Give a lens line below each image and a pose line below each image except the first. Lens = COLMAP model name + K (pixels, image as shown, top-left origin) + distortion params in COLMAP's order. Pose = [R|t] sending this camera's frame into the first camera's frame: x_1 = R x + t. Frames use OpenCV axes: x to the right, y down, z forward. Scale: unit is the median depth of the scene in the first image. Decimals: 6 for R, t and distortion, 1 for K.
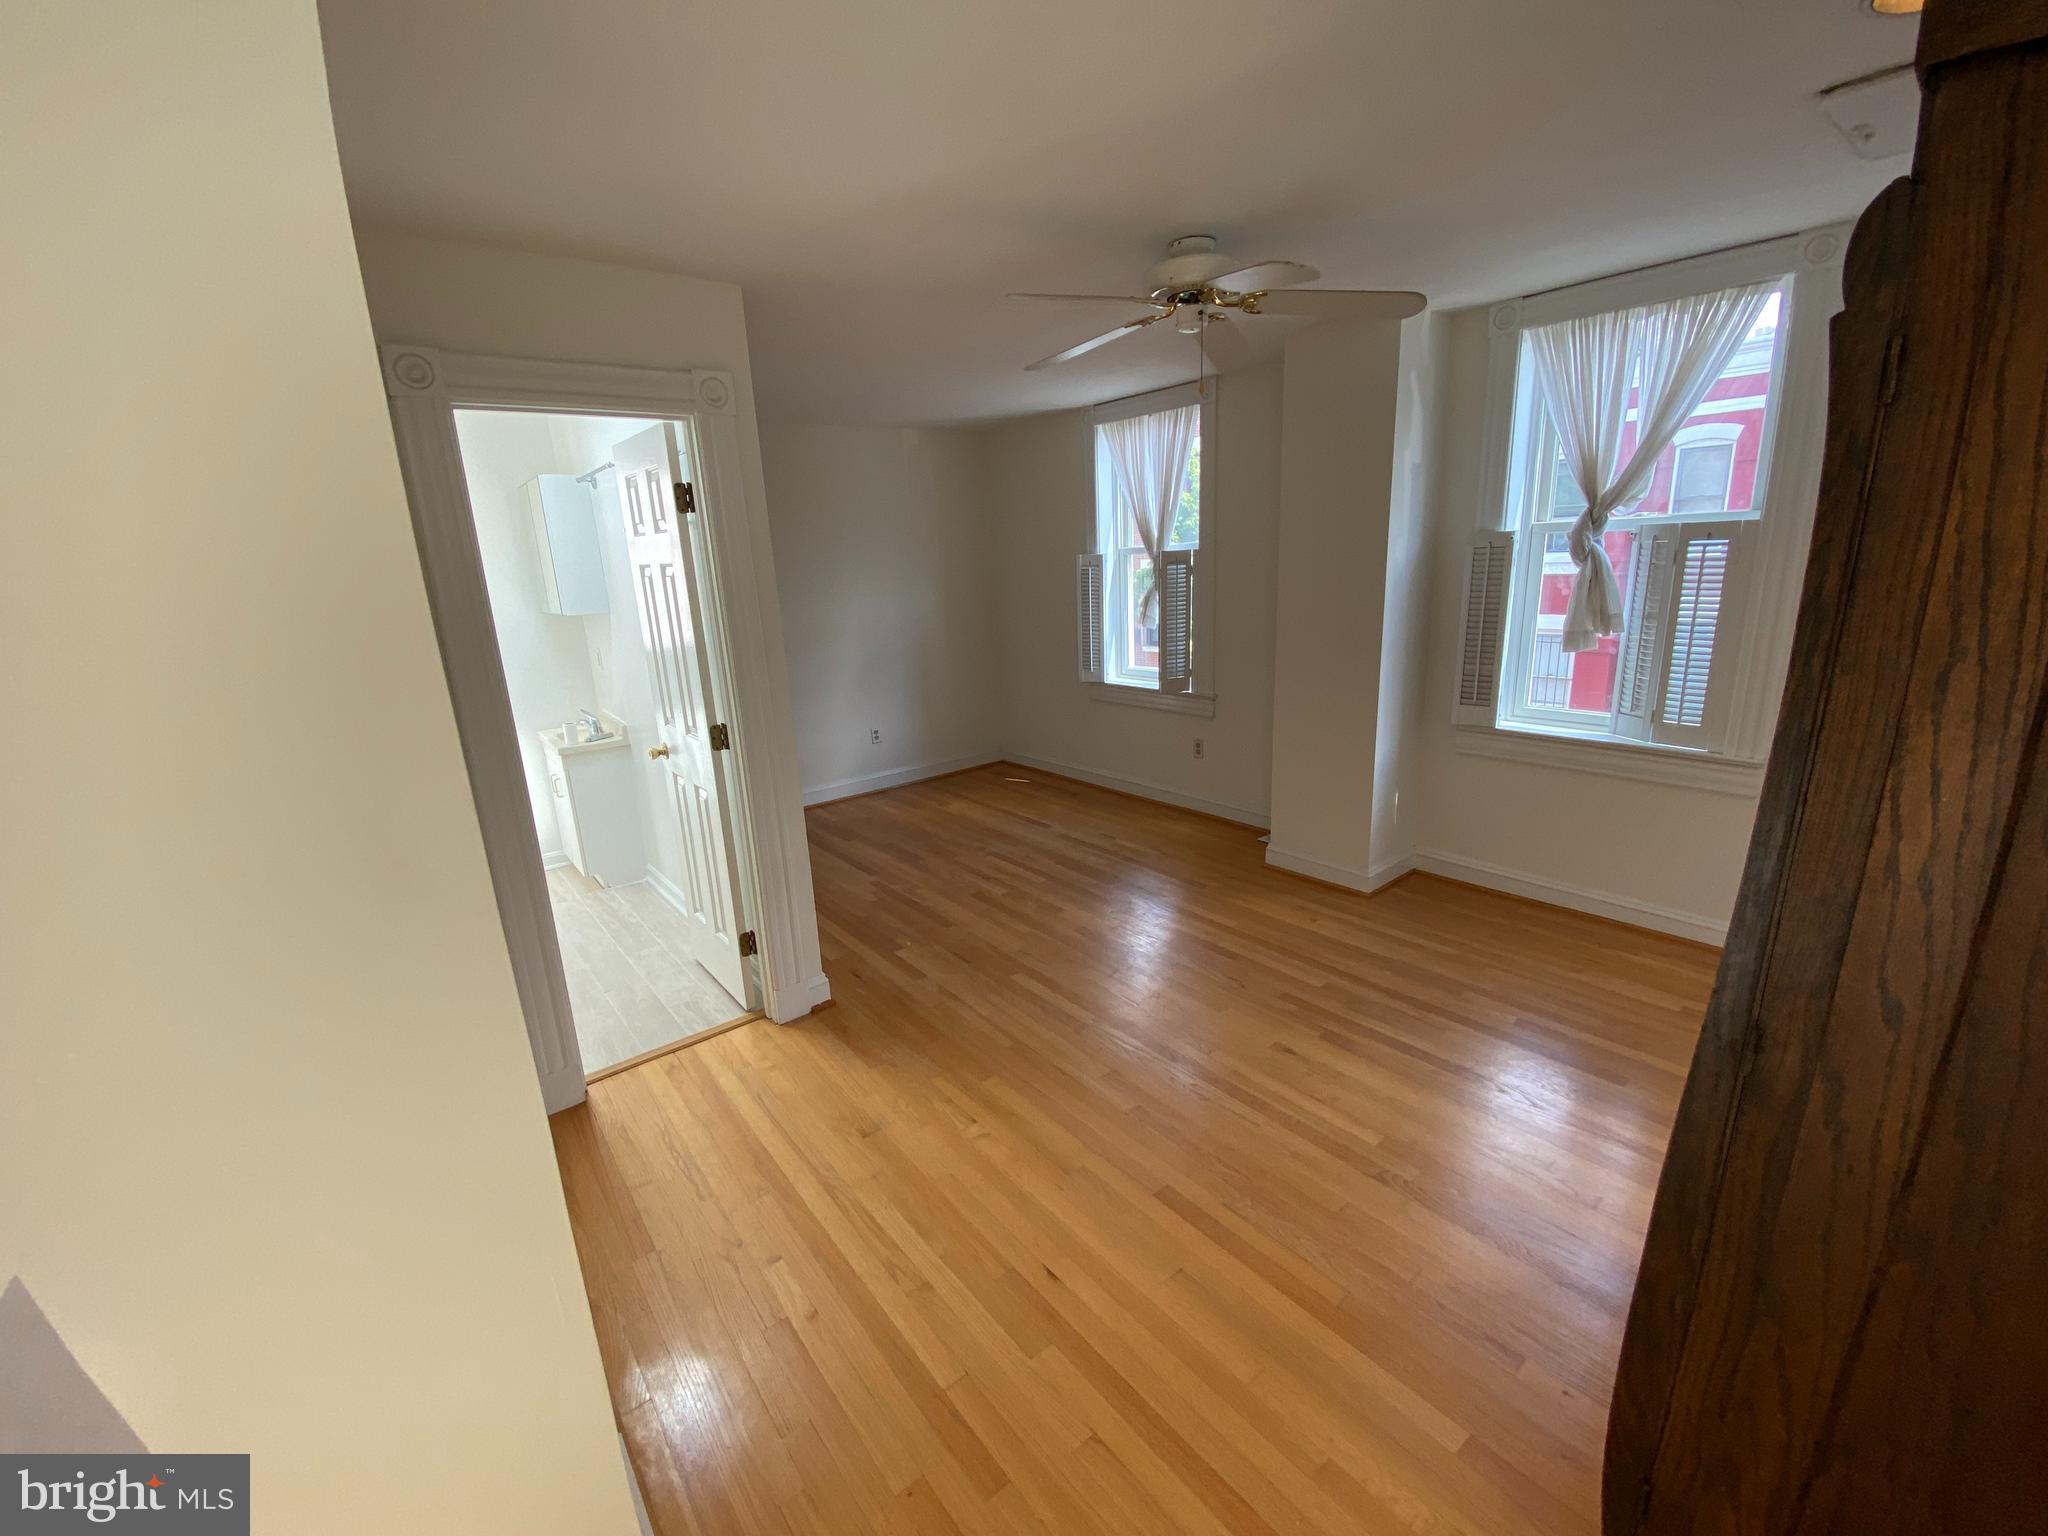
lens RADIAL K [[822.8, 0, 1015.8], [0, 822.8, 776.4], [0, 0, 1]] dist [0.029633, -0.037403]
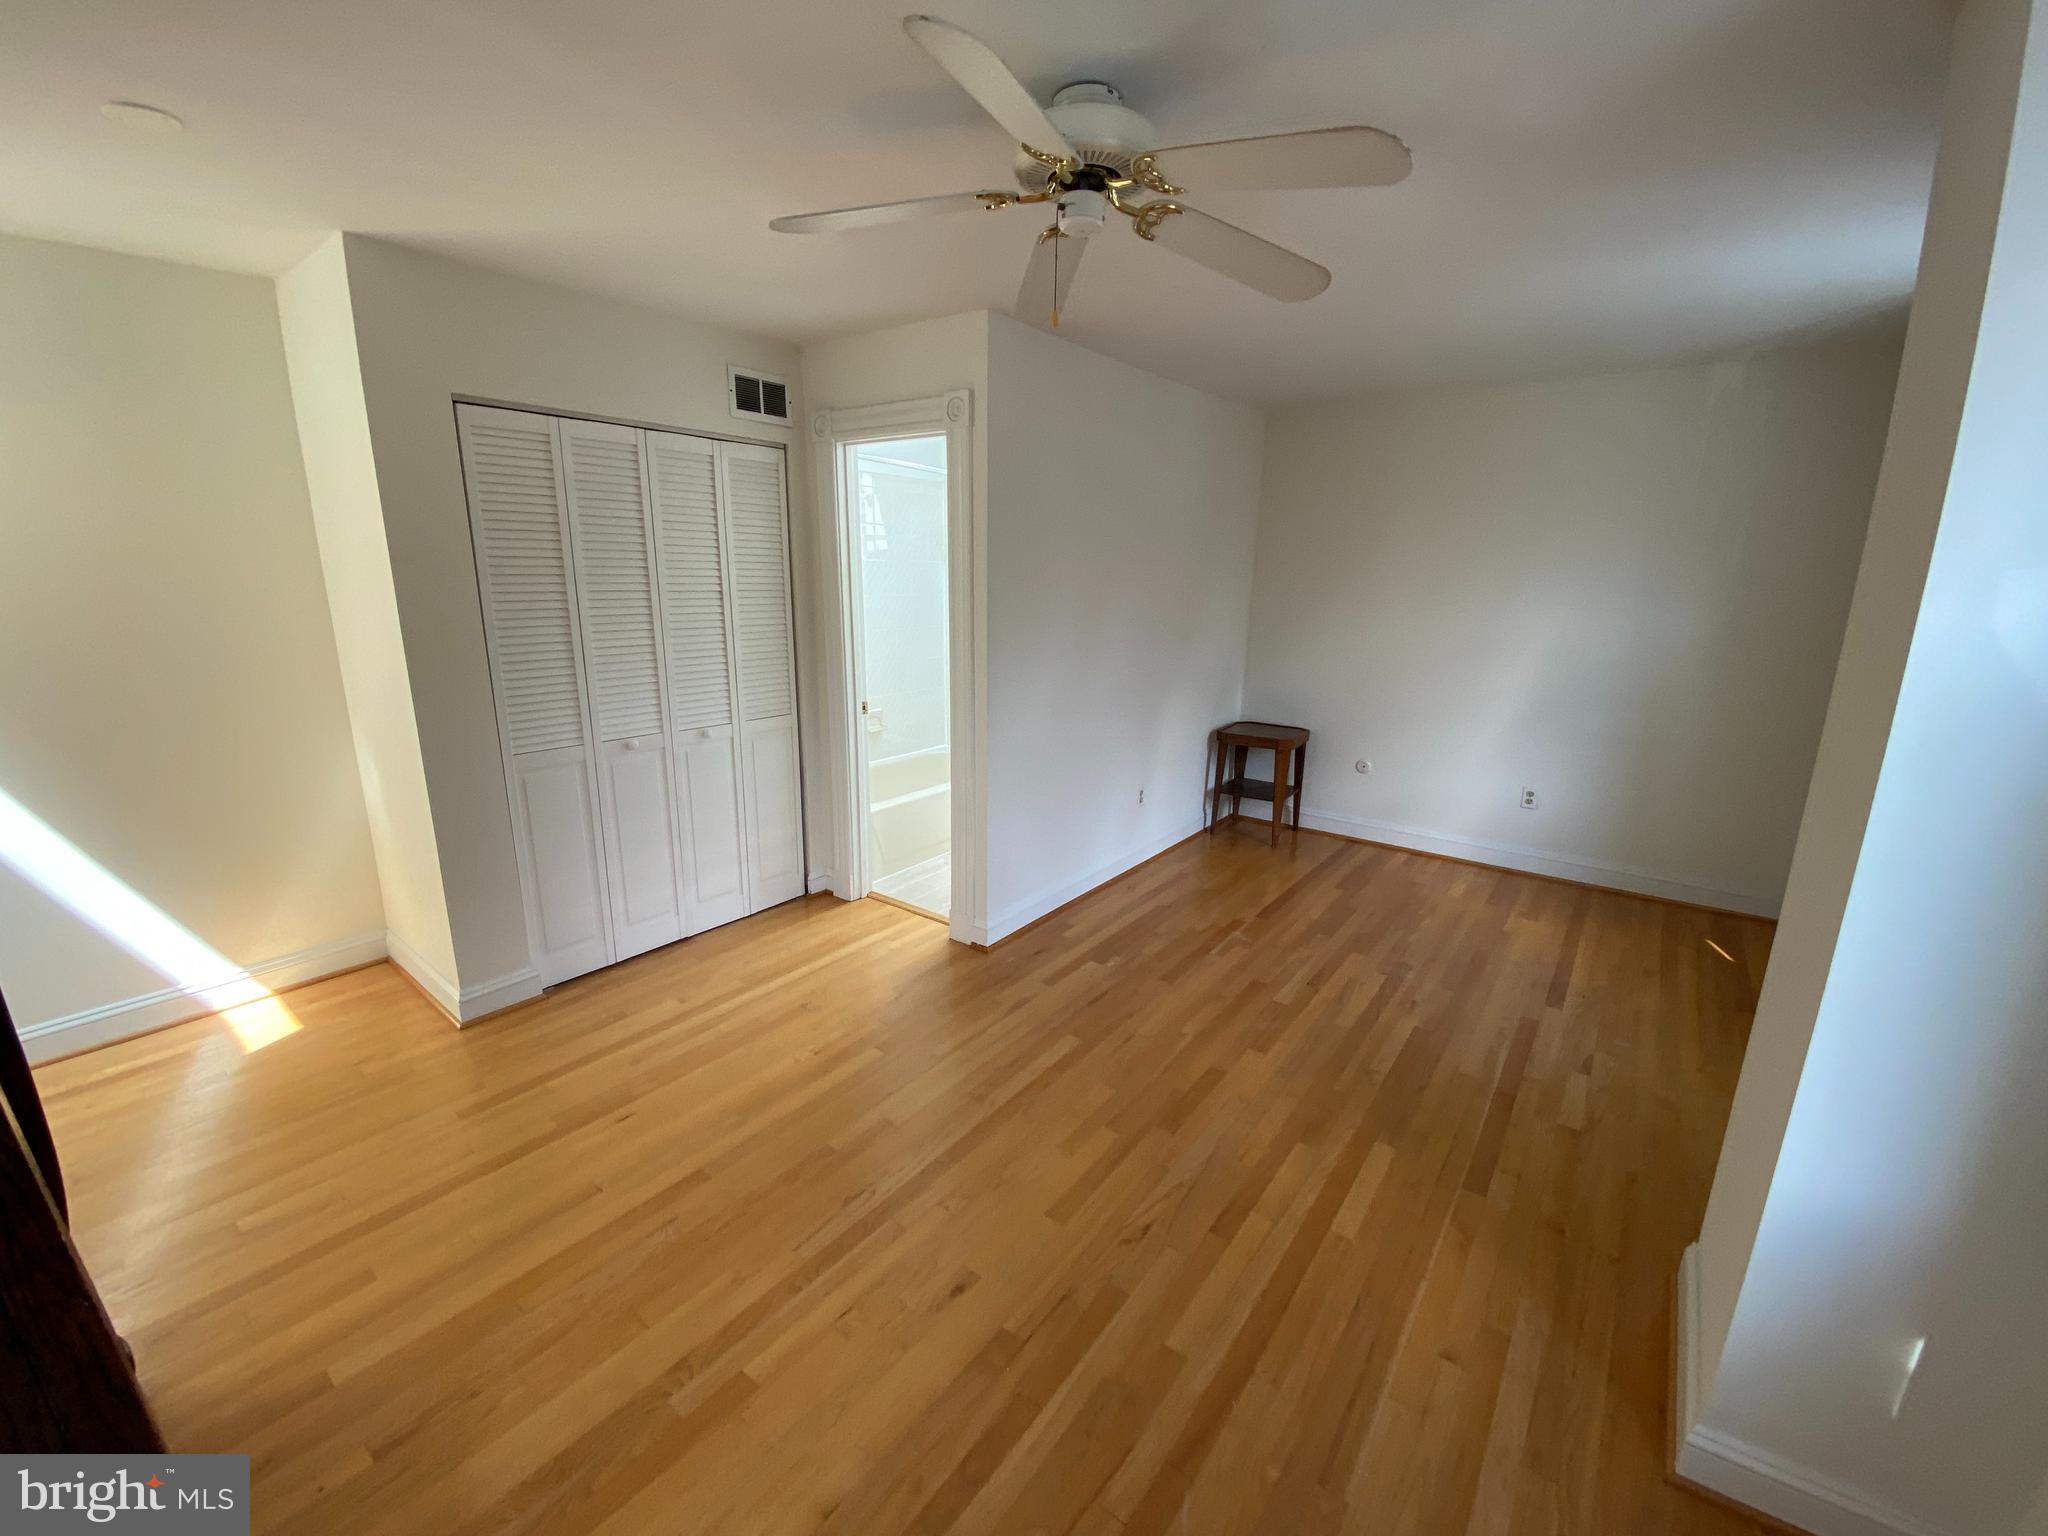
lens RADIAL K [[830.4, 0, 1019.0], [0, 830.4, 769.2], [0, 0, 1]] dist [0.024075, -0.022931]
pose [[0.253993, 0.283200, -0.924816, 0.686078], [-0.275581, 0.937729, 0.211469, -0.184908], [0.927115, 0.201150, 0.316221, 0.589381]]
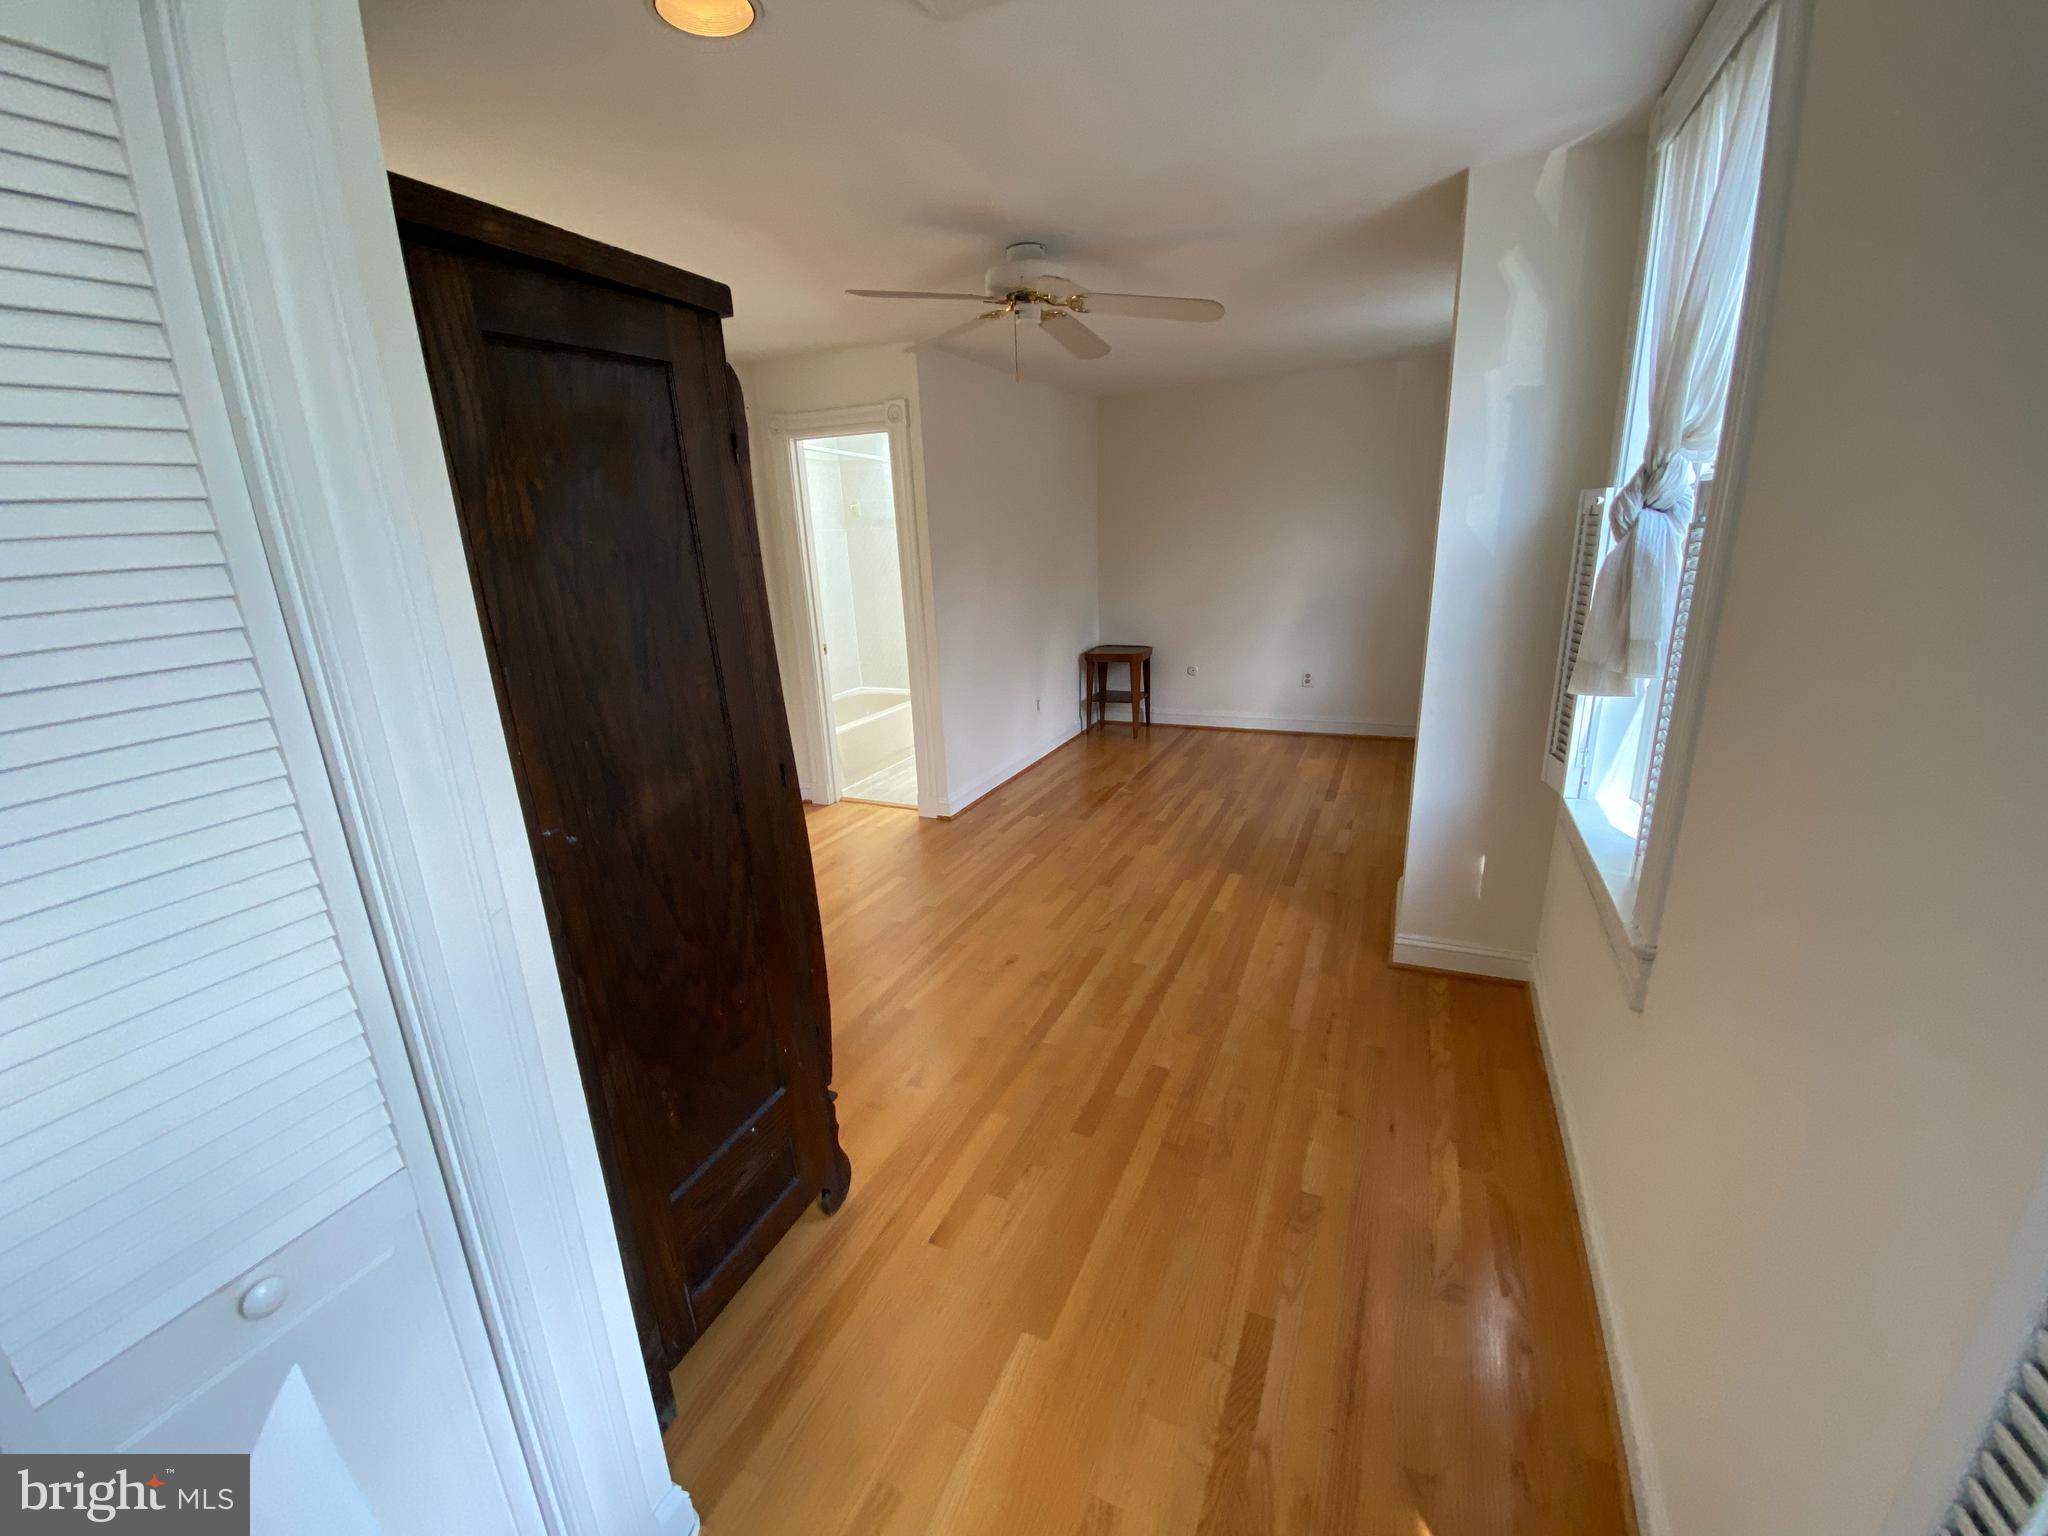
lens RADIAL K [[822.0, 0, 1024.0], [0, 822.0, 768.0], [0, 0, 1]] dist [0.124419, -0.021720]
pose [[0.463473, 0.275244, -0.842279, 0.988851], [-0.213865, 0.957180, 0.195111, -0.125829], [0.859915, 0.089705, 0.502492, 0.325577]]
